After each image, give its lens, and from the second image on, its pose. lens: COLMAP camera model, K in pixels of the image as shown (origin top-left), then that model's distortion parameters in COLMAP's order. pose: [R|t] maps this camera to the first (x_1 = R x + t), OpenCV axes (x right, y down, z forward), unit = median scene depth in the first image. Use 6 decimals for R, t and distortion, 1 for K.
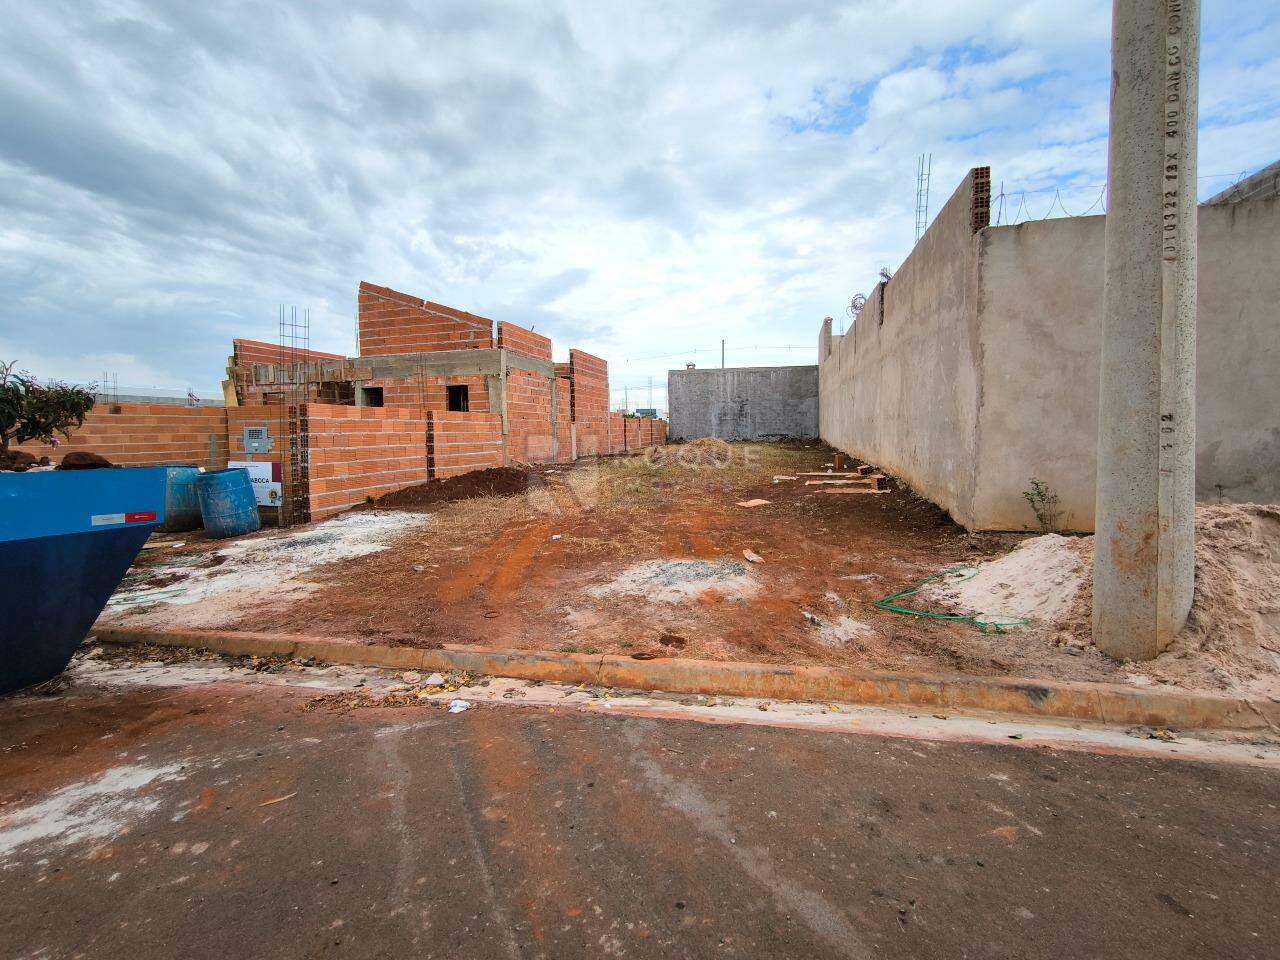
lens RADIAL K [[526.6, 0, 621.6], [0, 526.6, 475.9], [0, 0, 1]] dist [-0.003885, 0.000517]
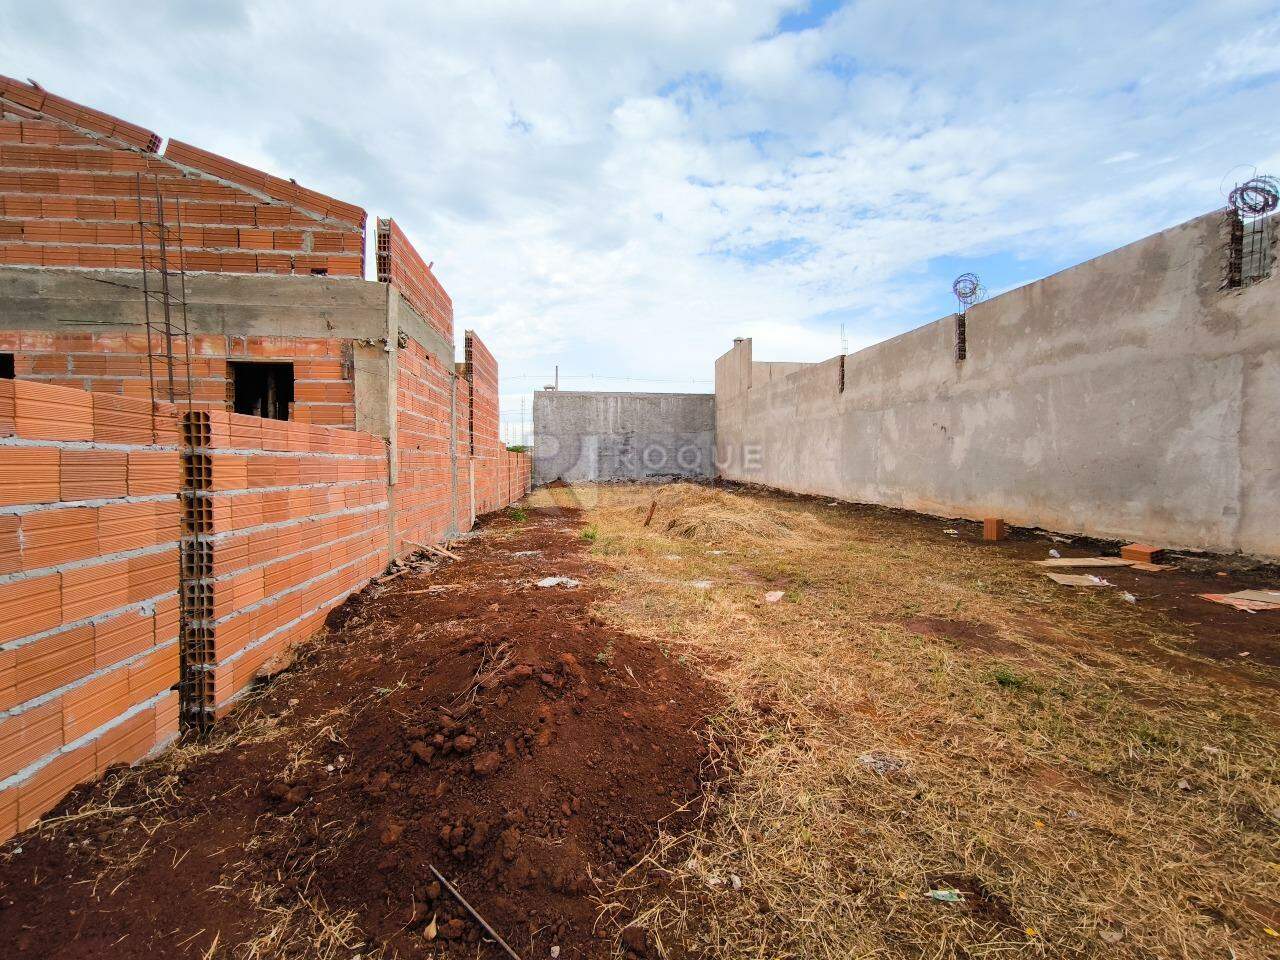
lens RADIAL K [[526.6, 0, 621.6], [0, 526.6, 475.9], [0, 0, 1]] dist [-0.003885, 0.000517]
pose [[0.927764, 0.002365, 0.373160, -0.212882], [0.021078, 0.998051, -0.058729, -0.059133], [-0.372572, 0.062352, 0.925906, 0.553005]]
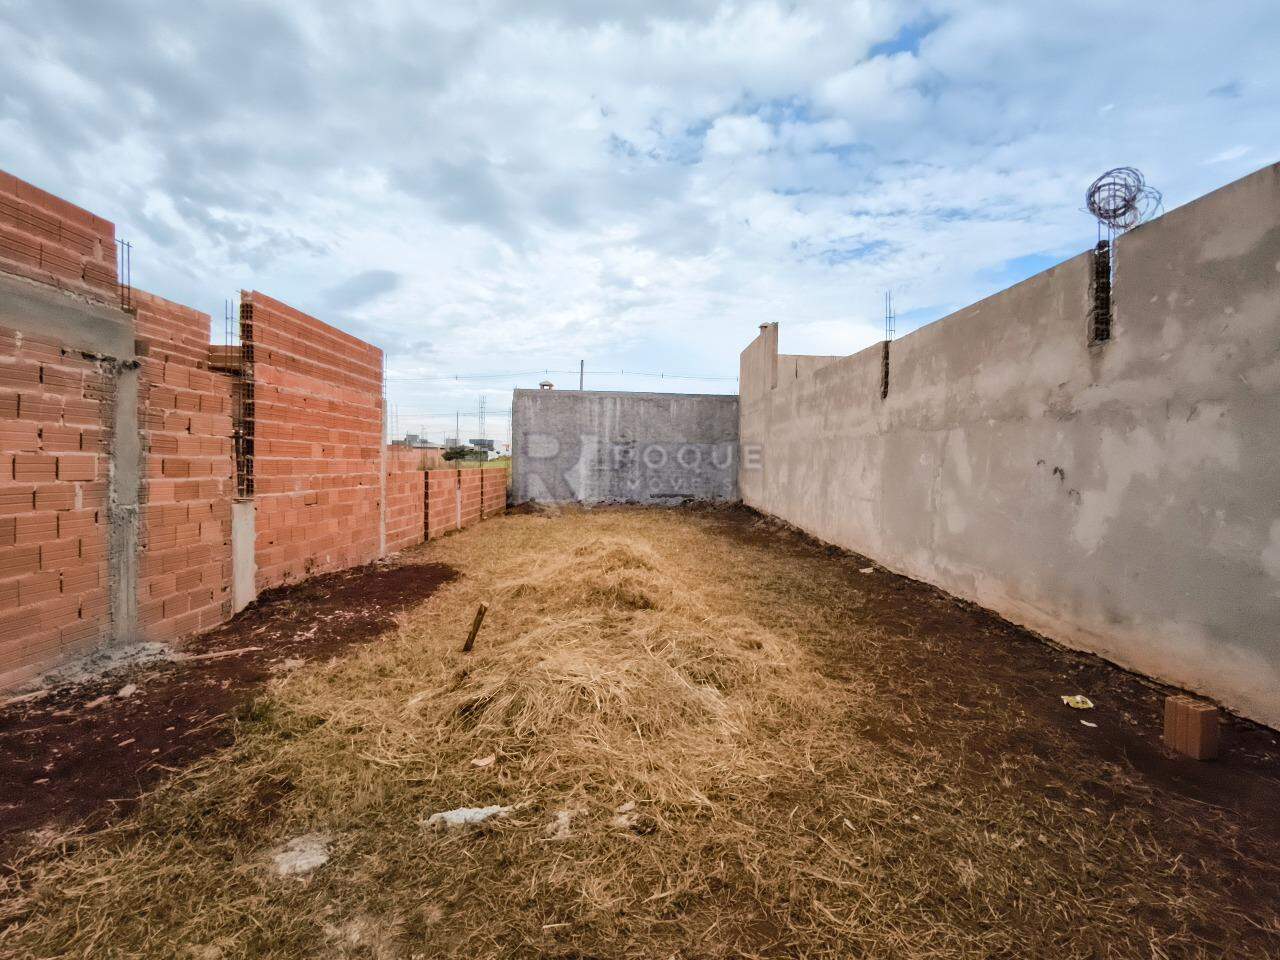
lens RADIAL K [[555.9, 0, 651.2], [0, 555.9, 483.3], [0, 0, 1]] dist [-0.001039, 0.000252]
pose [[0.942040, 0.015924, 0.335123, 0.043773], [0.001185, 0.998709, -0.050787, -0.126495], [-0.335499, 0.048241, 0.940805, 0.765457]]
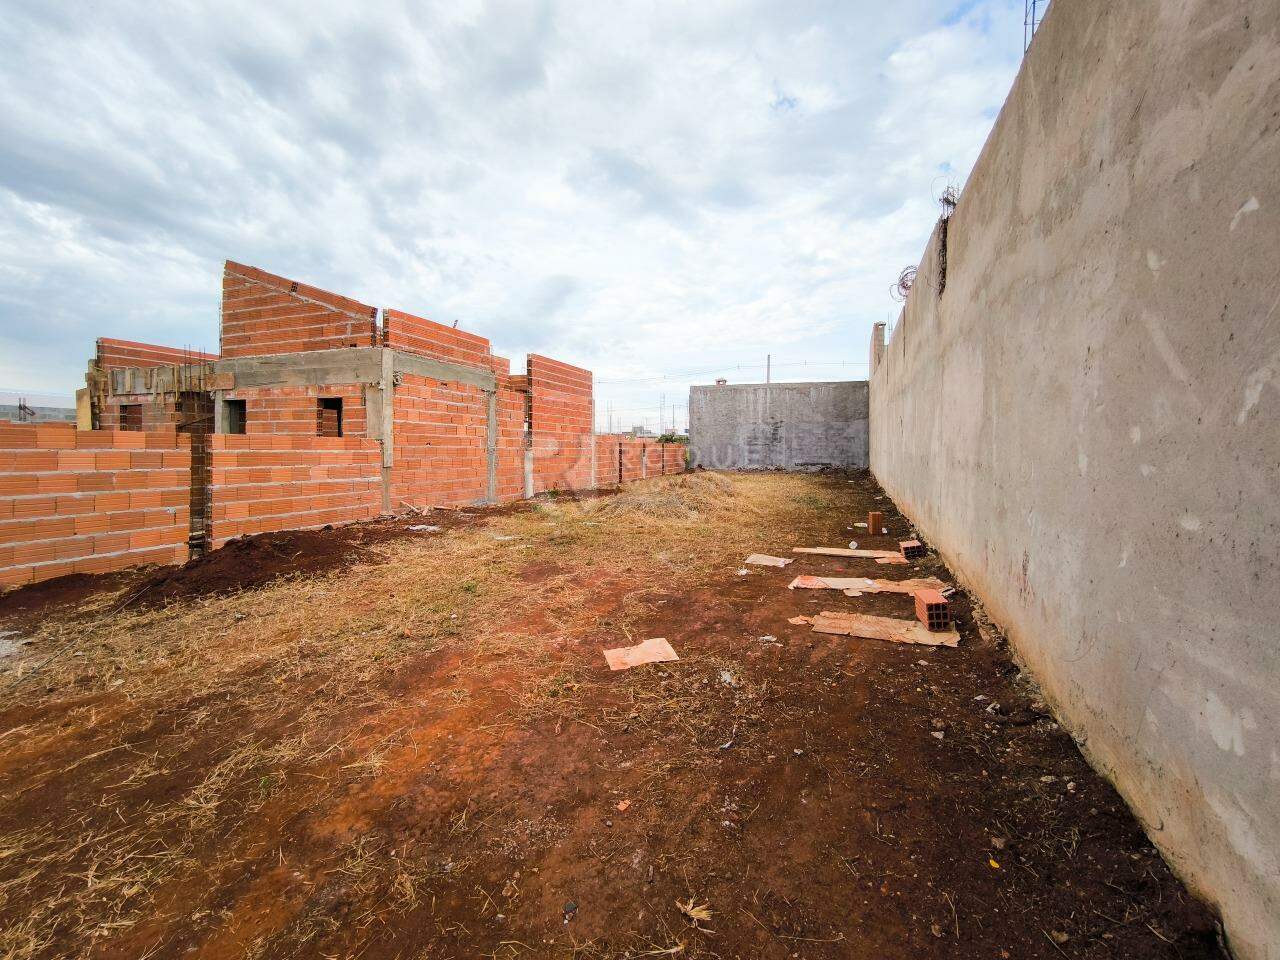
lens RADIAL K [[529.9, 0, 639.1], [0, 529.9, 464.7], [0, 0, 1]] dist [0.002116, 0.000357]
pose [[0.996797, 0.019233, -0.077625, 0.169559], [-0.023517, 0.998228, -0.054655, -0.053102], [0.076437, 0.056305, 0.995483, 0.325436]]
